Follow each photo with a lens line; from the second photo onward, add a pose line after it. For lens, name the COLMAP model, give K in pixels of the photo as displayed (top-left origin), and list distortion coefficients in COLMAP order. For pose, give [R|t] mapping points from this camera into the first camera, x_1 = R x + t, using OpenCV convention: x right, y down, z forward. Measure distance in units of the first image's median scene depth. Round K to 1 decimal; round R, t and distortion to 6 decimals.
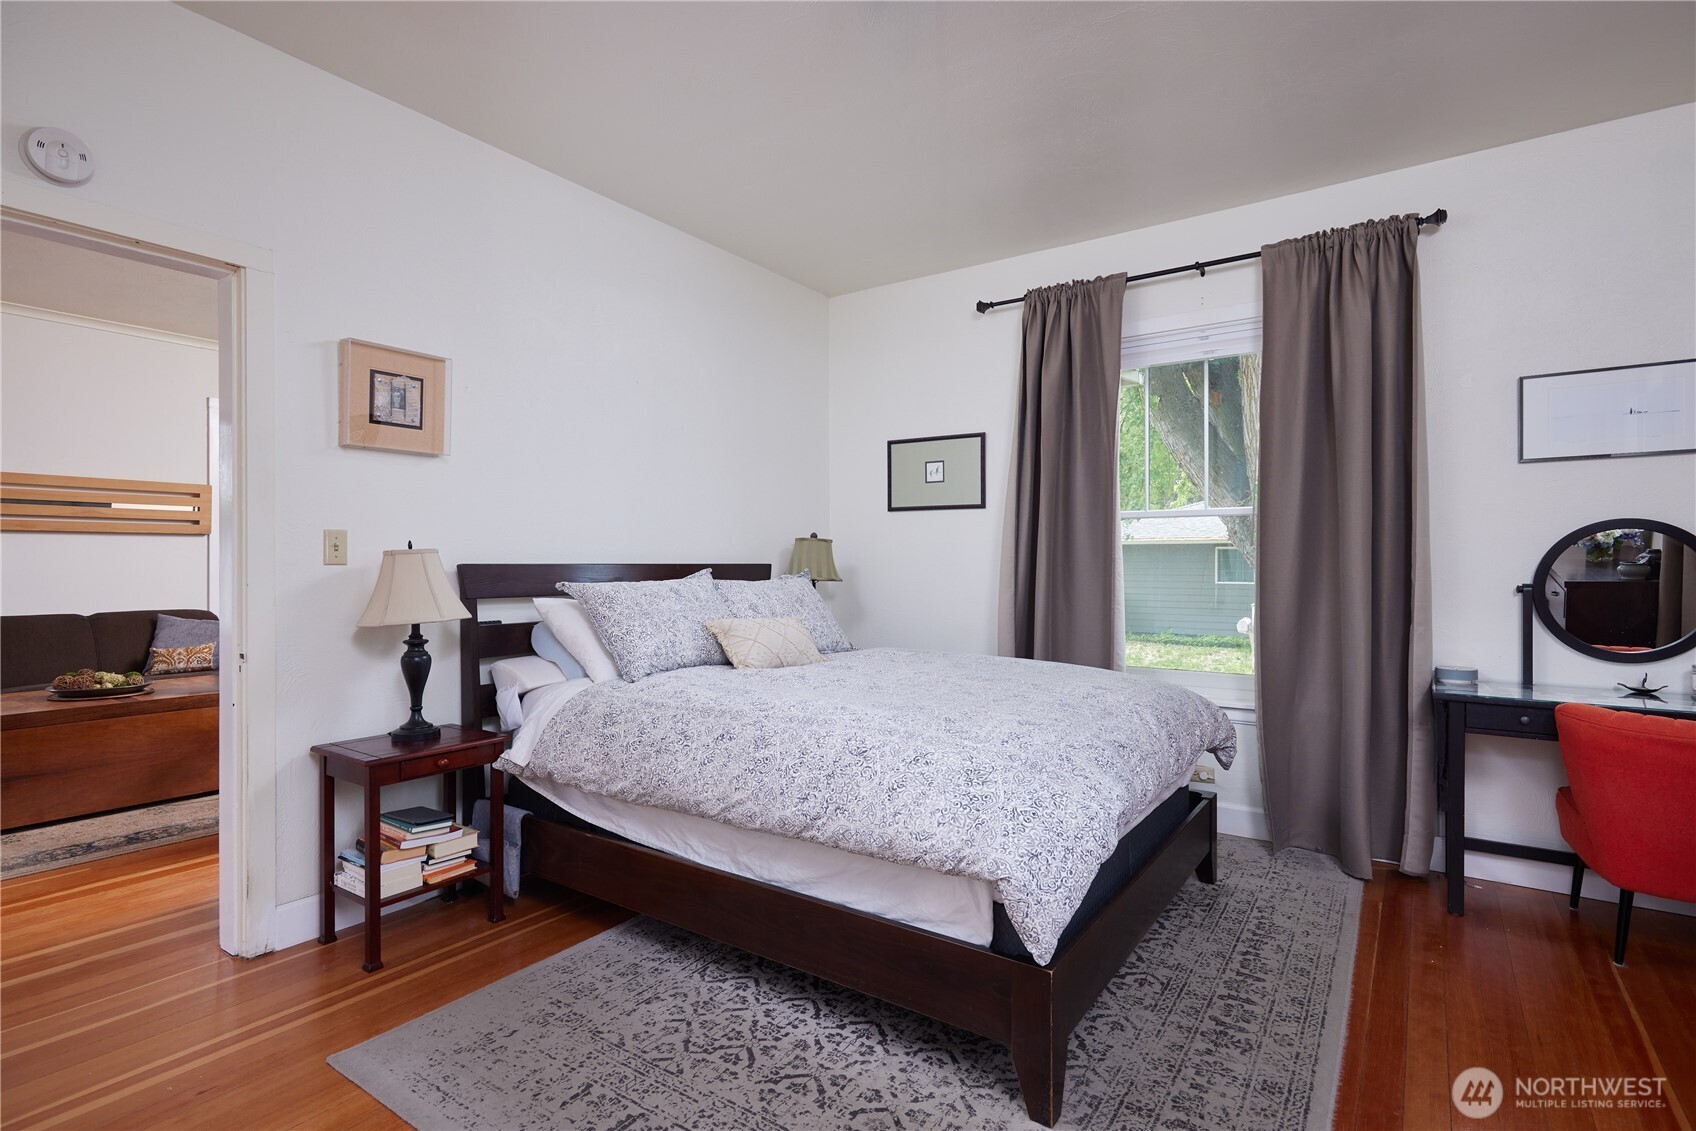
lens RADIAL K [[823.1, 0, 848.0], [0, 823.1, 565.5], [0, 0, 1]] dist [-0.000889, -0.000168]
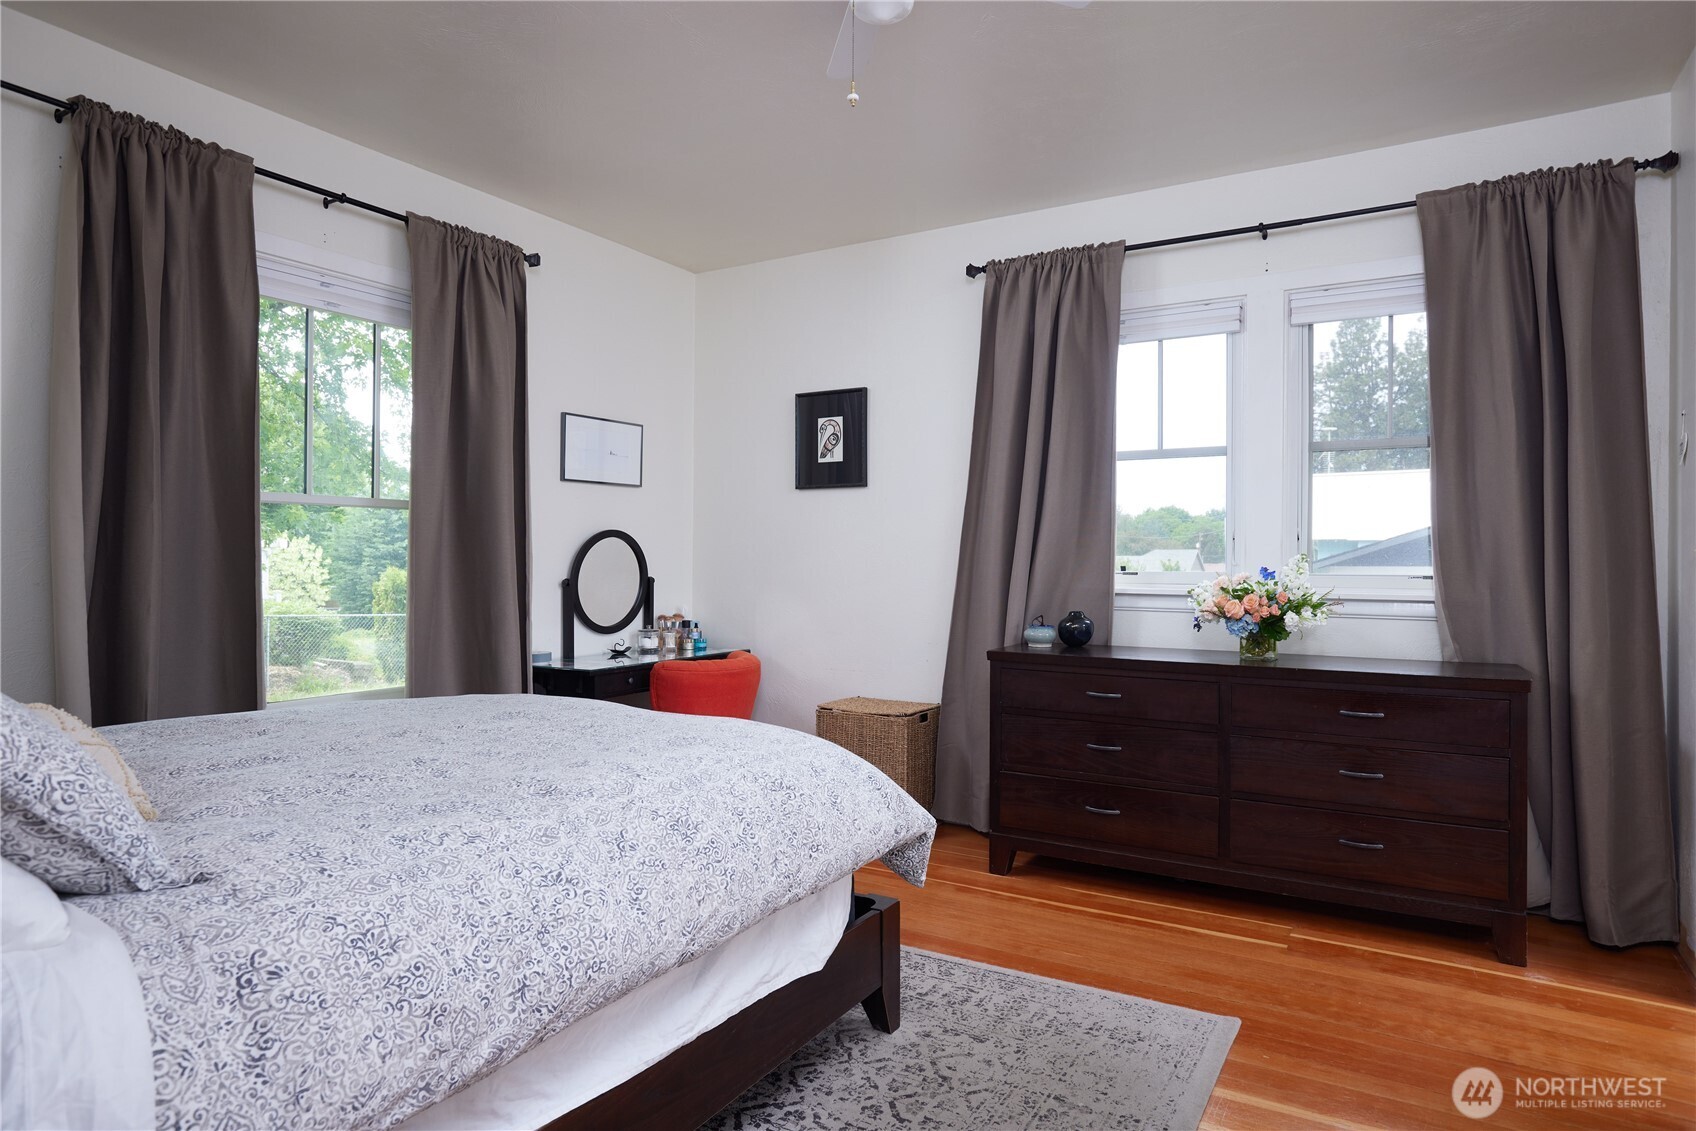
lens RADIAL K [[976.6, 0, 848.0], [0, 976.6, 565.5], [0, 0, 1]] dist [0.000914, -0.000274]
pose [[-0.072108, -0.008193, 0.997363, -0.836840], [0.002179, 0.999963, 0.008372, -0.011020], [-0.997394, 0.002777, -0.072087, 0.827086]]
